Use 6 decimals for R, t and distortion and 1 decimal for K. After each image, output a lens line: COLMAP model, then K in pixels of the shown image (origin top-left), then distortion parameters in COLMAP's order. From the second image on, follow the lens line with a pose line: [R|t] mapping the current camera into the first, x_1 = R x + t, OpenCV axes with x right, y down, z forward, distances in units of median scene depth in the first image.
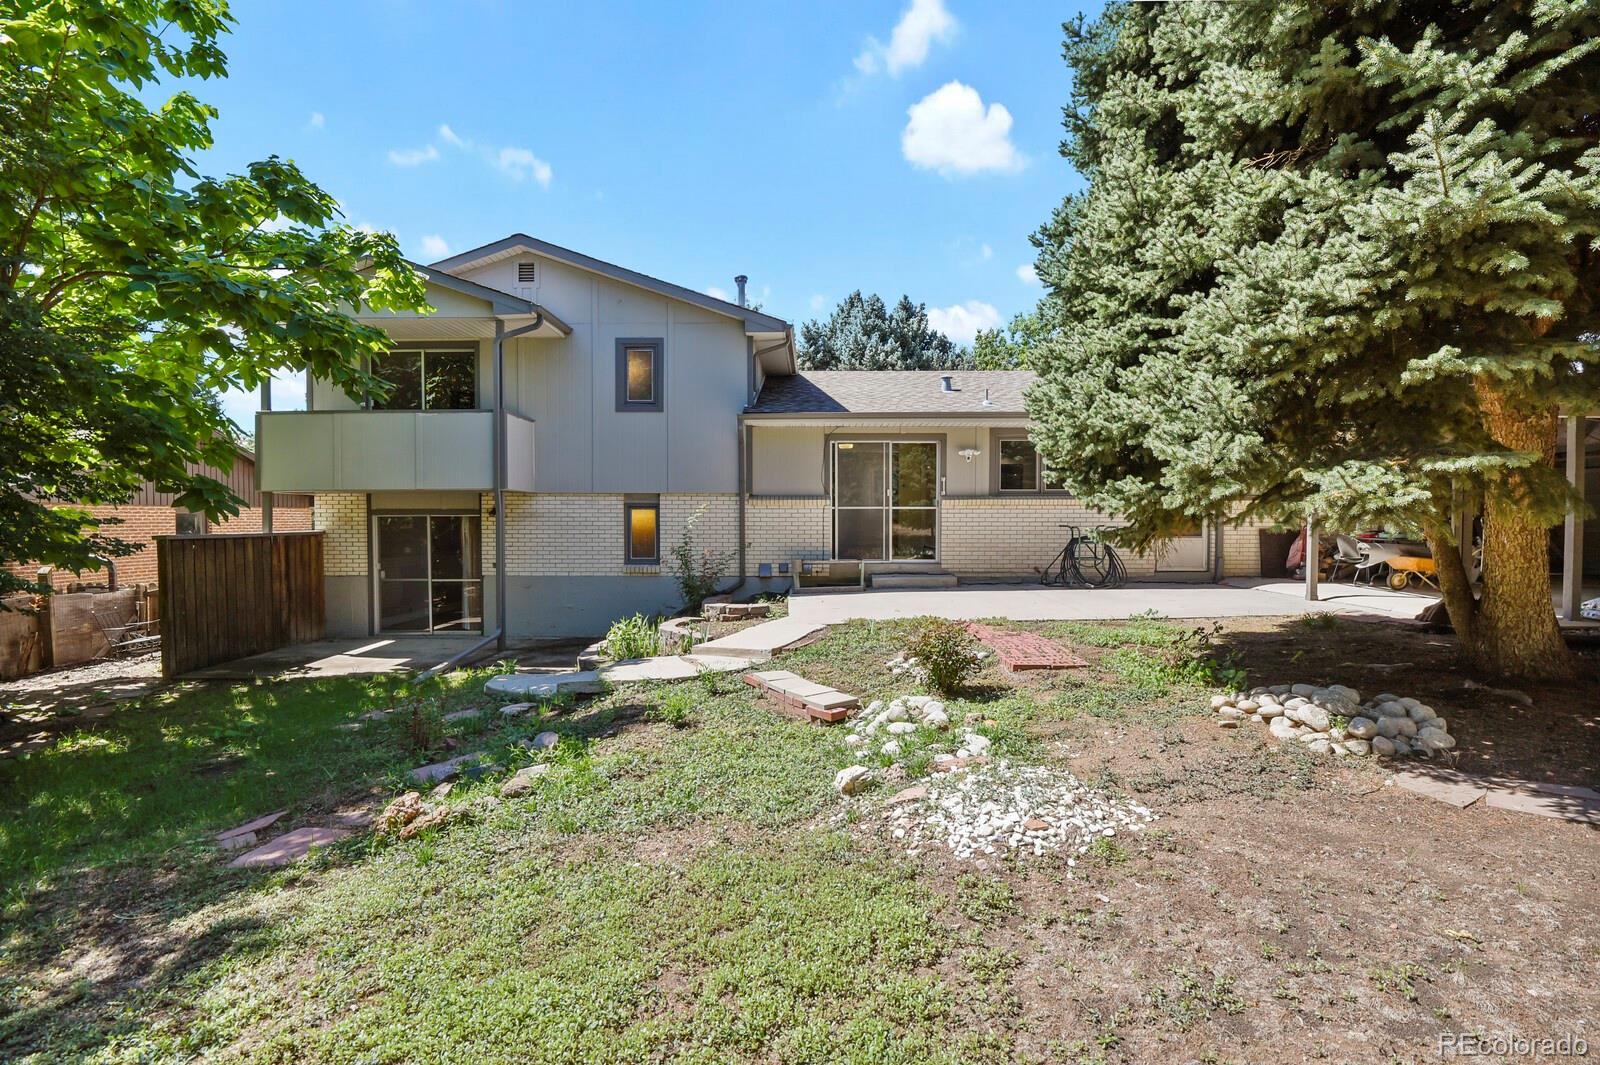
lens RADIAL K [[781.3, 0, 798.9], [0, 781.3, 538.6], [0, 0, 1]] dist [-0.012896, -0.004236]
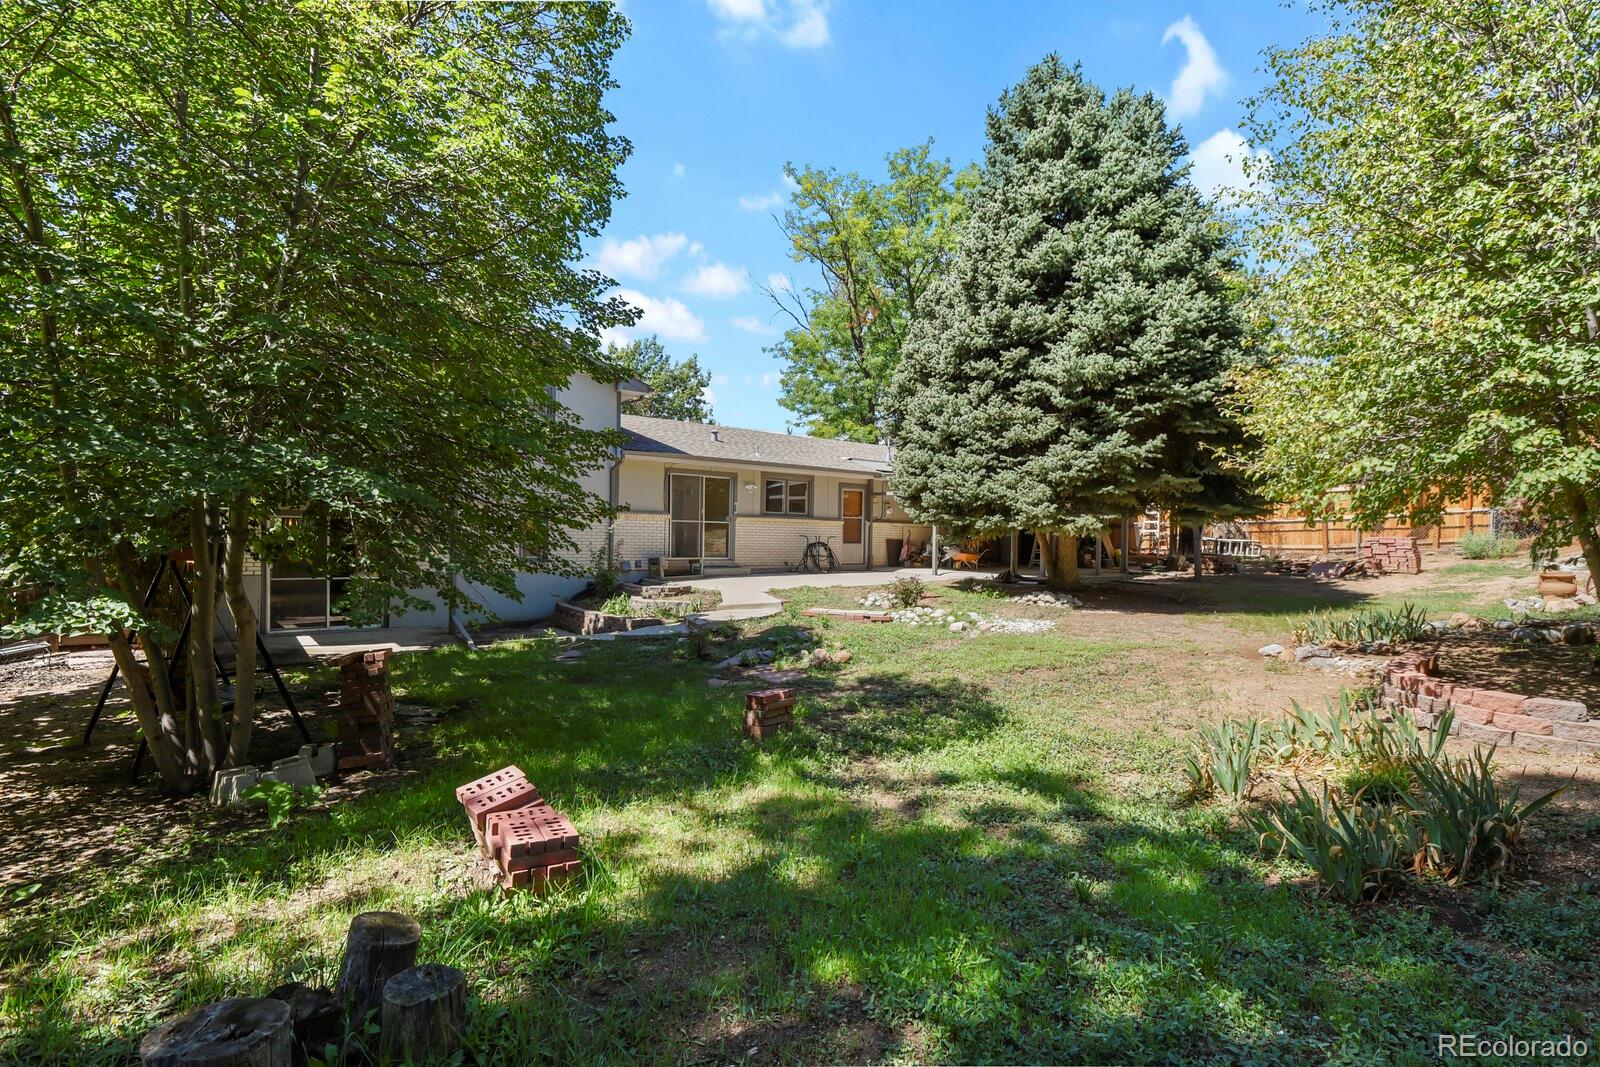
lens RADIAL K [[781.3, 0, 801.6], [0, 781.3, 535.2], [0, 0, 1]] dist [-0.012896, -0.004236]
pose [[0.777636, 0.017172, 0.628480, -0.658695], [-0.002457, 0.999702, -0.024275, 0.020404], [-0.628709, 0.017333, 0.777447, -0.241305]]
